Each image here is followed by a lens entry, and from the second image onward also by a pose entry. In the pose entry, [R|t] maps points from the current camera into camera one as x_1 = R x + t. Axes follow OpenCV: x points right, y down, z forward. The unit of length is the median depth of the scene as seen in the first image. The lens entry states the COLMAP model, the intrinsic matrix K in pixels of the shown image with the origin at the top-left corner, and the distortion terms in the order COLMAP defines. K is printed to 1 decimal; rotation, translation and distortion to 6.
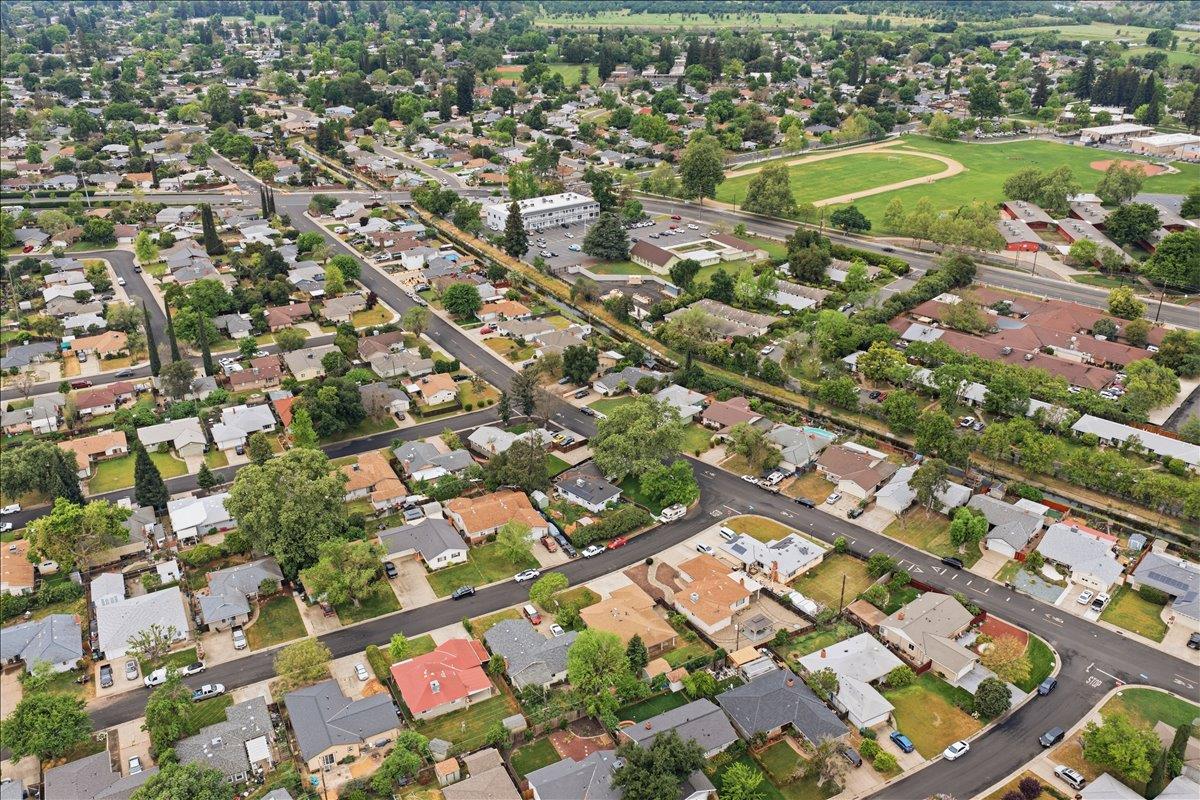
lens RADIAL K [[989.0, 0, 605.3], [0, 989.0, 401.2], [0, 0, 1]] dist [0.022151, -0.035683]
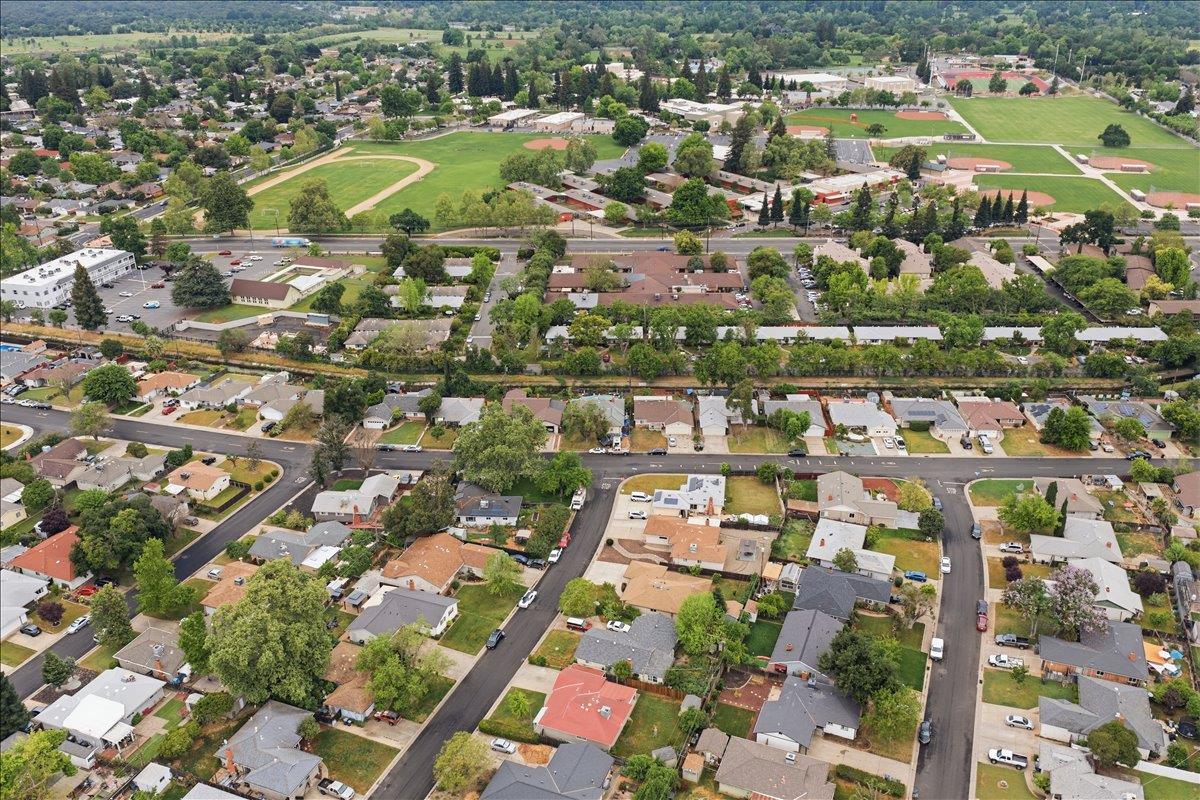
lens RADIAL K [[989.0, 0, 605.3], [0, 989.0, 401.2], [0, 0, 1]] dist [0.022151, -0.035683]
pose [[0.756374, -0.276530, 0.592815, -0.443428], [0.283603, 0.955277, 0.083758, -0.056751], [-0.589464, 0.104772, 0.800971, 0.127317]]
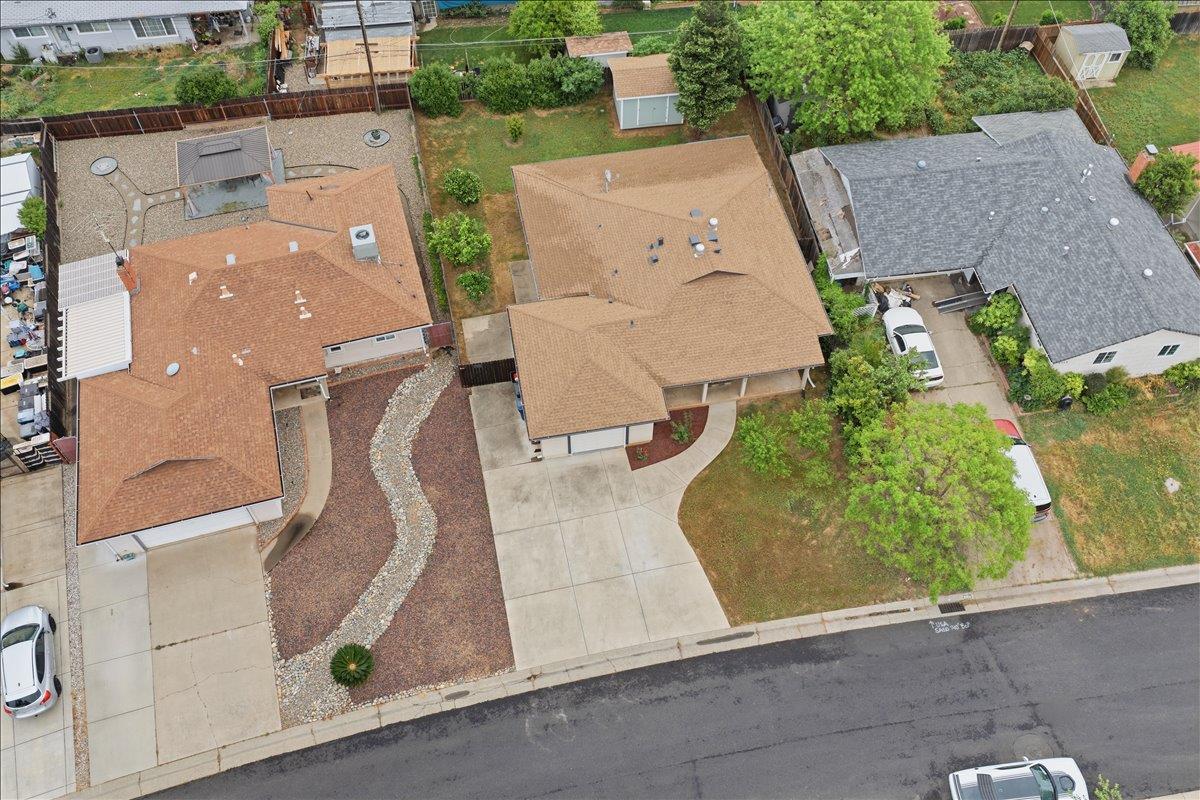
lens RADIAL K [[989.0, 0, 605.3], [0, 989.0, 401.2], [0, 0, 1]] dist [0.022151, -0.035683]
pose [[-0.941252, -0.273034, 0.198737, -0.020401], [0.149714, 0.190128, 0.970277, -0.019803], [-0.302704, 0.943029, -0.138081, 0.799079]]
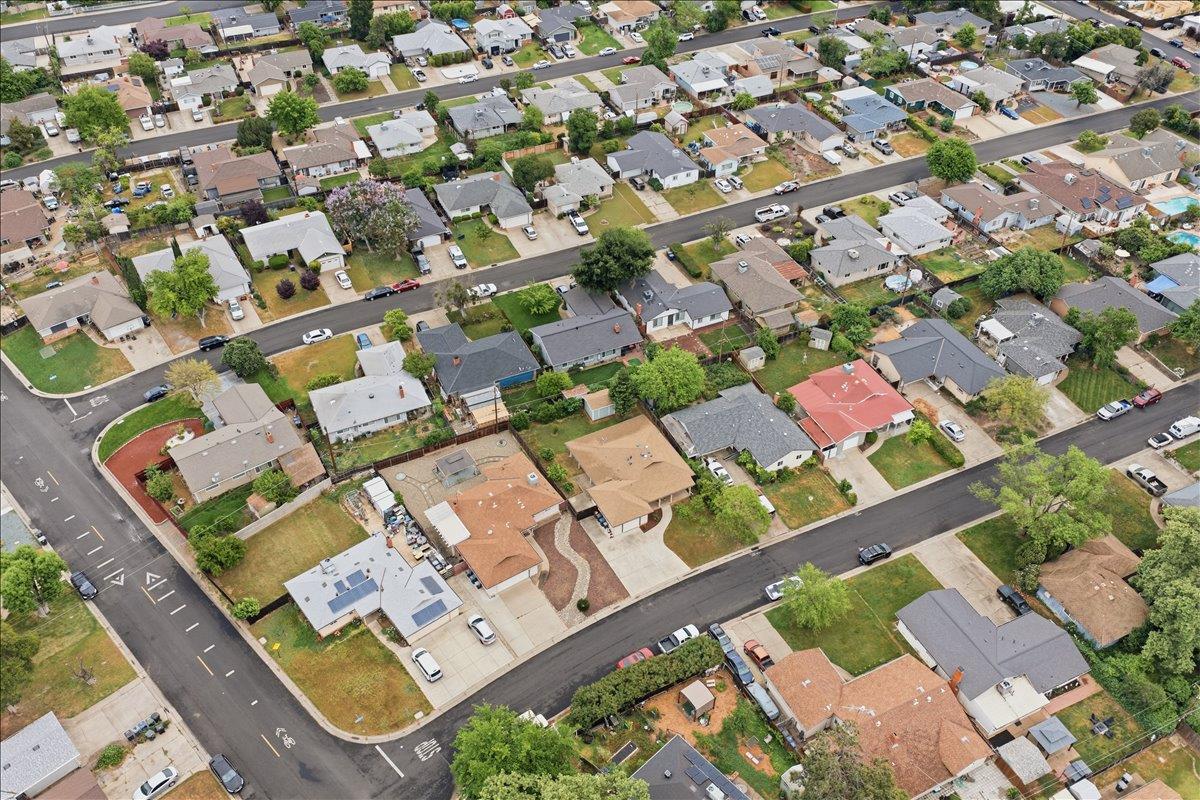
lens RADIAL K [[989.0, 0, 605.3], [0, 989.0, 401.2], [0, 0, 1]] dist [0.022151, -0.035683]
pose [[-0.999105, -0.026687, 0.032828, 0.012424], [0.019625, 0.395066, 0.918443, -0.356920], [-0.037479, 0.918265, -0.394188, 0.929220]]
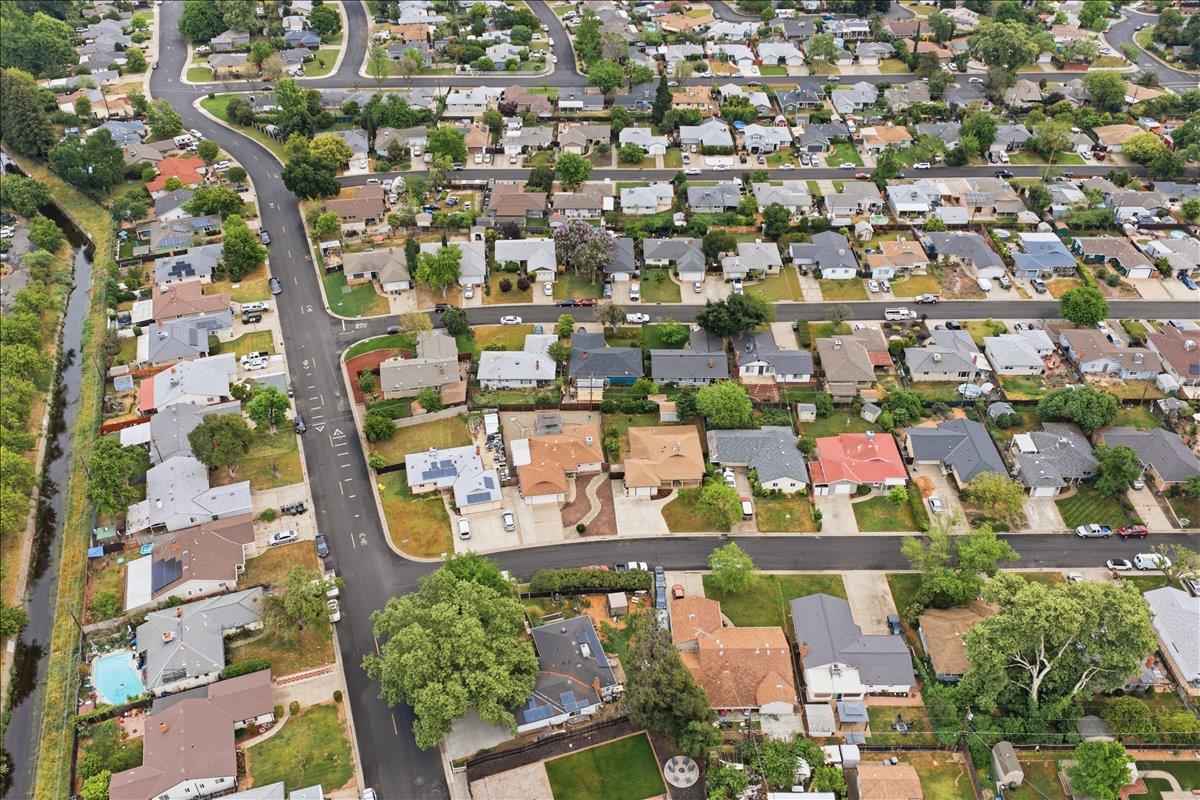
lens RADIAL K [[989.0, 0, 605.3], [0, 989.0, 401.2], [0, 0, 1]] dist [0.022151, -0.035683]
pose [[-0.886172, -0.268726, 0.377472, -0.211620], [0.204170, 0.504841, 0.838719, -0.478230], [-0.415949, 0.820318, -0.392510, 1.017494]]
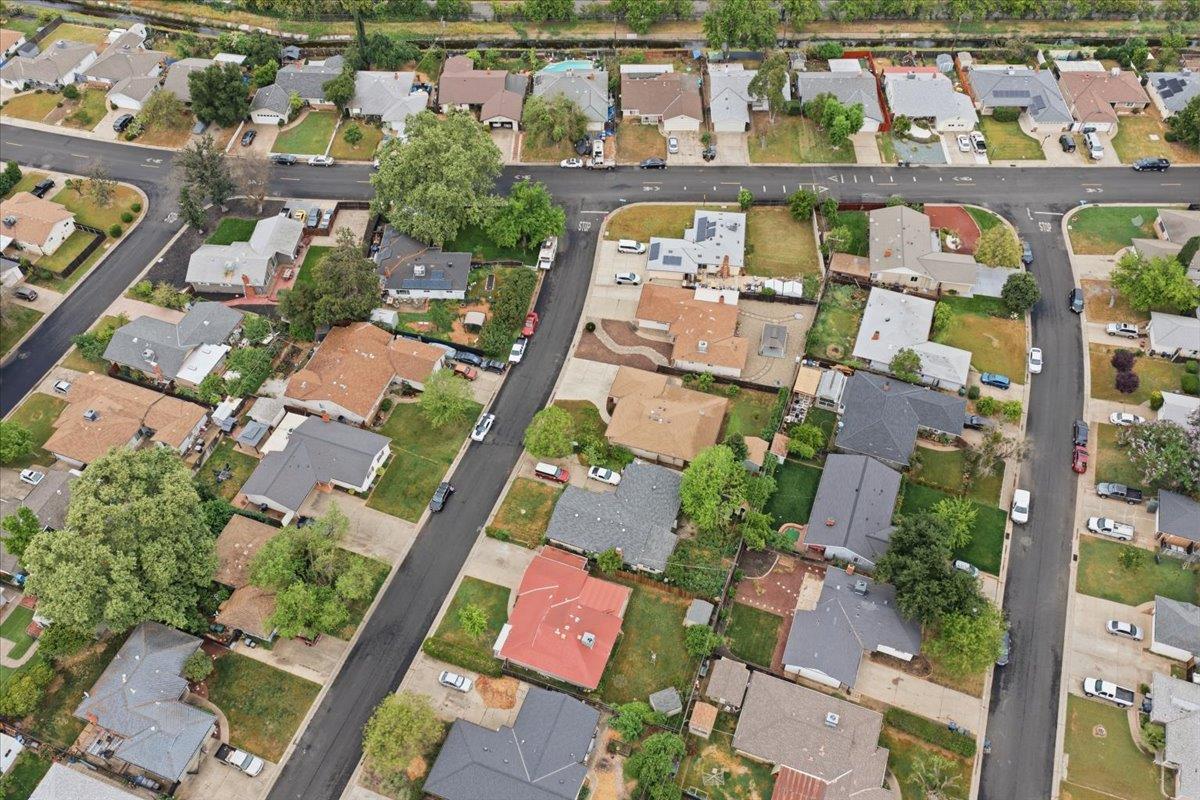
lens RADIAL K [[989.0, 0, 605.3], [0, 989.0, 401.2], [0, 0, 1]] dist [0.022151, -0.035683]
pose [[0.742175, -0.522483, 0.419747, -0.252812], [0.289839, 0.814919, 0.501897, -0.148210], [-0.604292, -0.250837, 0.756248, 0.321659]]
